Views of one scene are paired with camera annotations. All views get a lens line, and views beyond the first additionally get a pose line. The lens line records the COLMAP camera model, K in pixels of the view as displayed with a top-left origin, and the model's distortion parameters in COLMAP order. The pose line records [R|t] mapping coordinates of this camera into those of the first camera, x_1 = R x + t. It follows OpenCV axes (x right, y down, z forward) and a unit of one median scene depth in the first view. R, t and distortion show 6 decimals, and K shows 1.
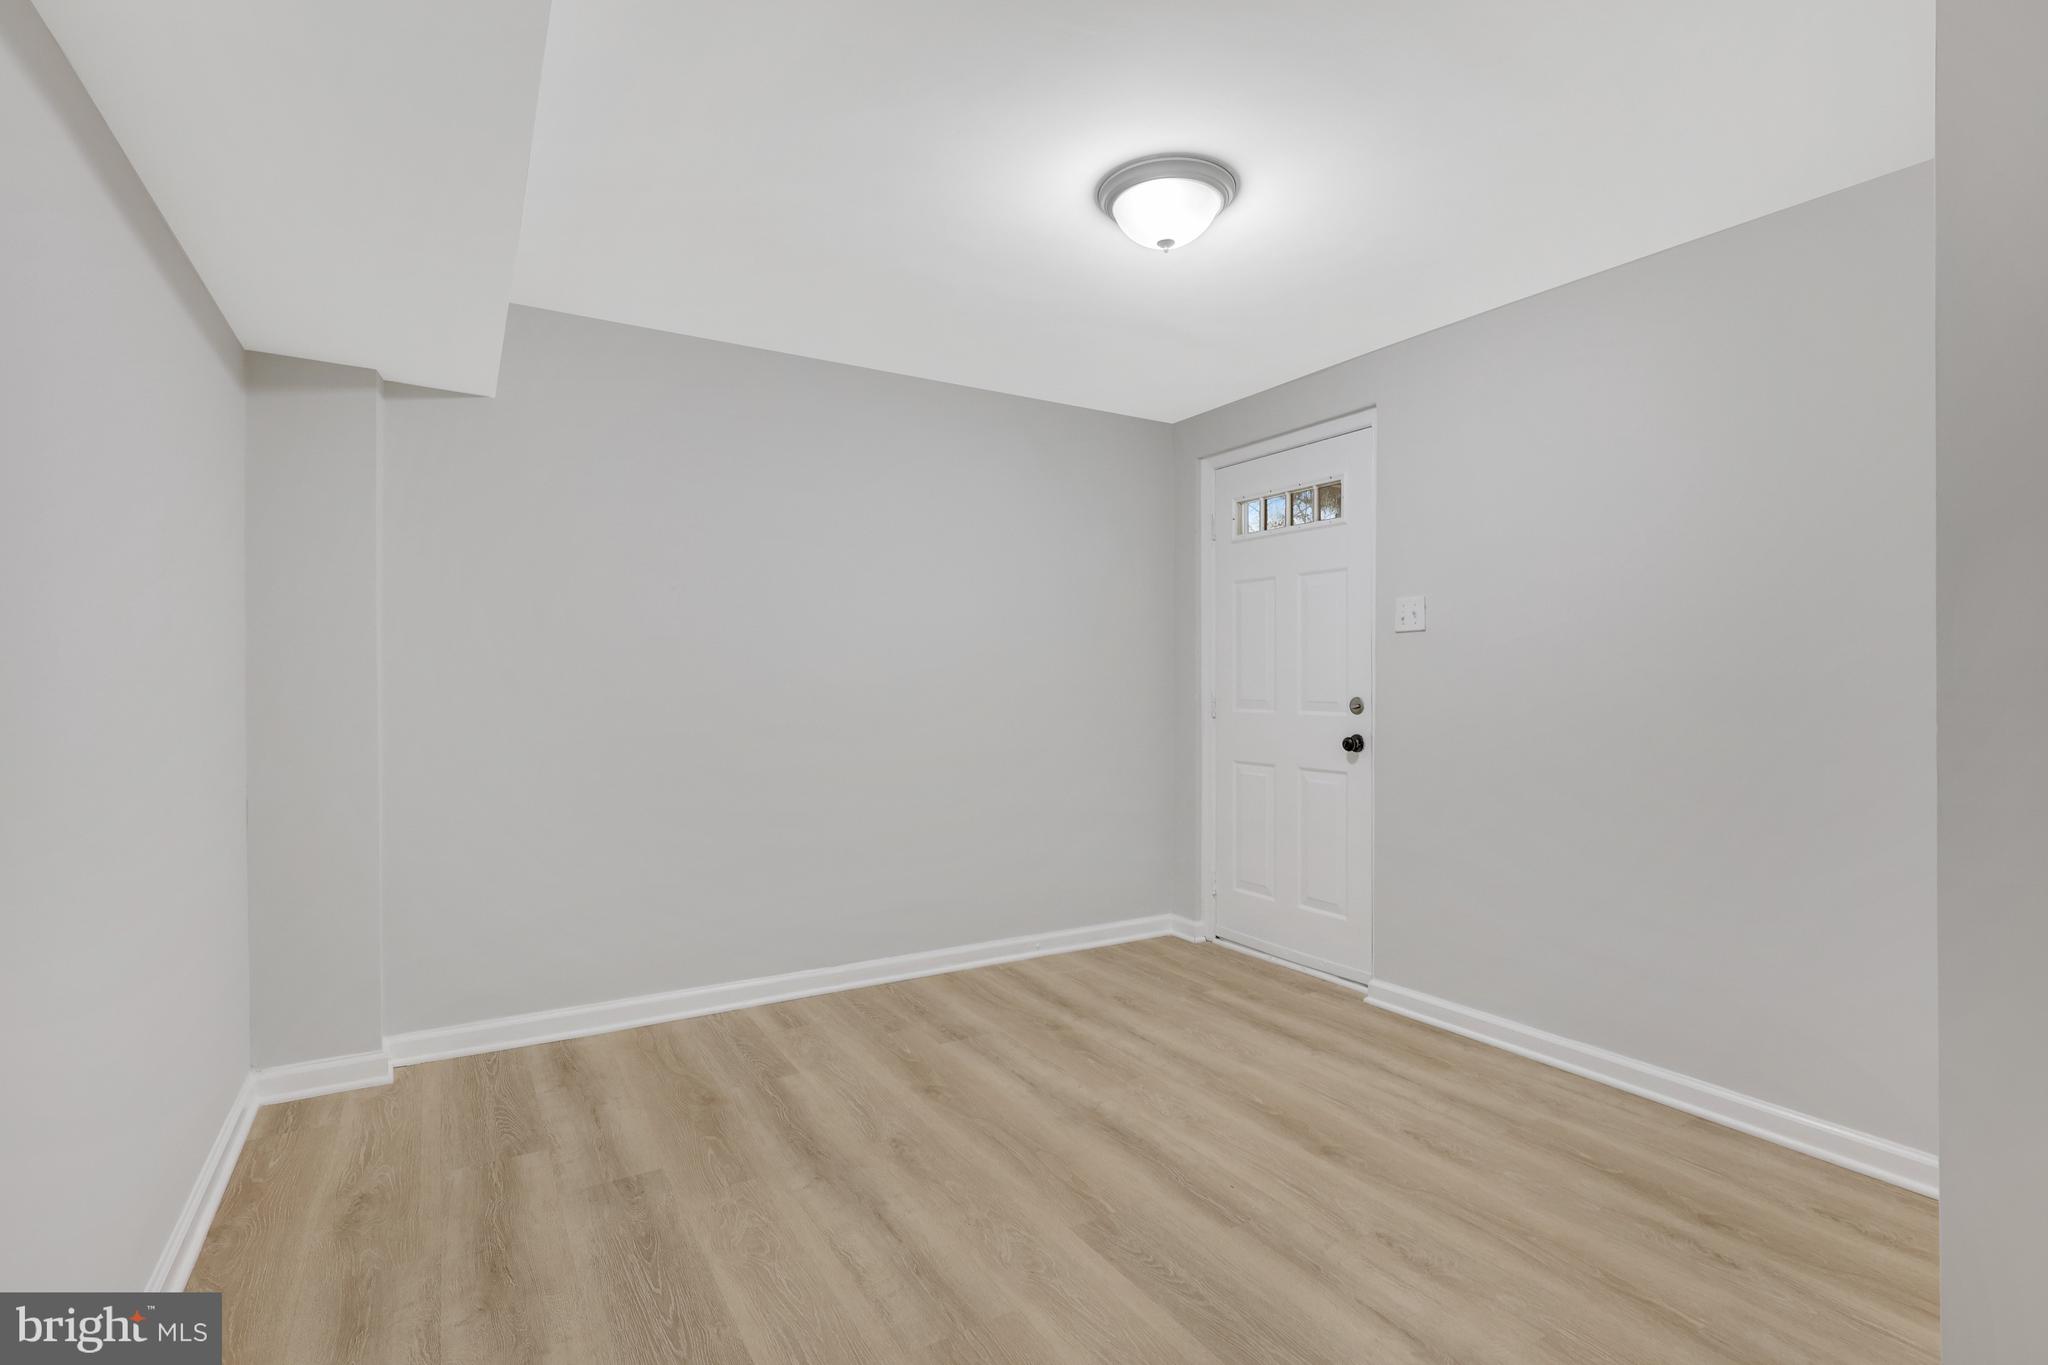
lens RADIAL K [[943.3, 0, 1026.9], [0, 943.3, 666.7], [0, 0, 1]] dist [-0.001727, -0.000140]
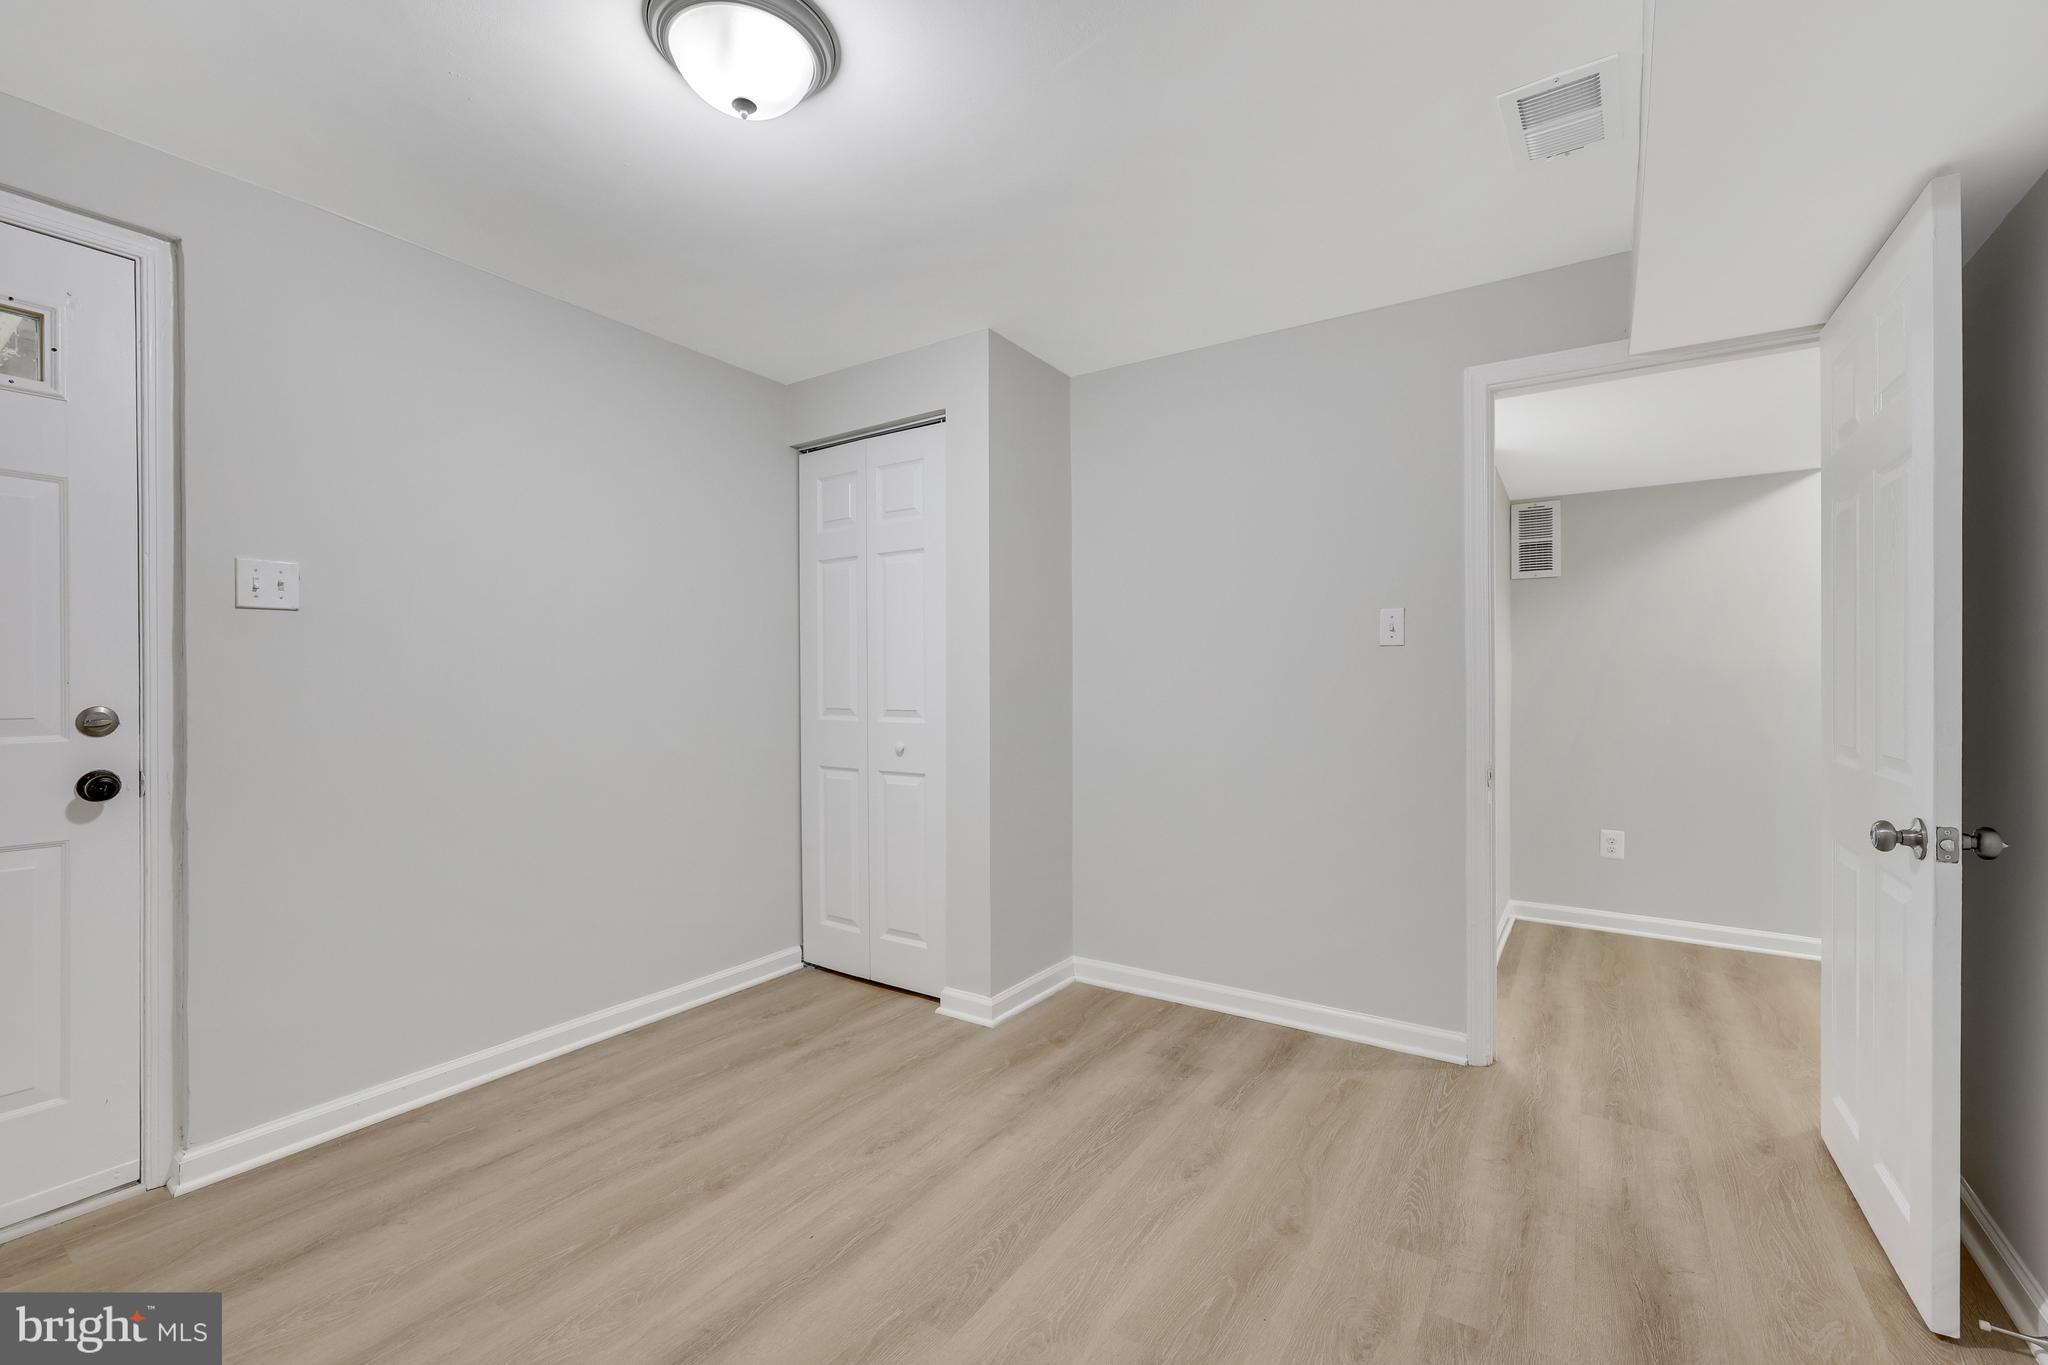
lens RADIAL K [[848.8, 0, 1024.0], [0, 848.8, 682.5], [0, 0, 1]] dist [0.021756, -0.000029]
pose [[-0.408876, -0.002976, 0.912585, -0.543060], [-0.020967, 0.999761, -0.006134, 0.012389], [-0.912349, -0.021642, -0.408840, 1.012512]]
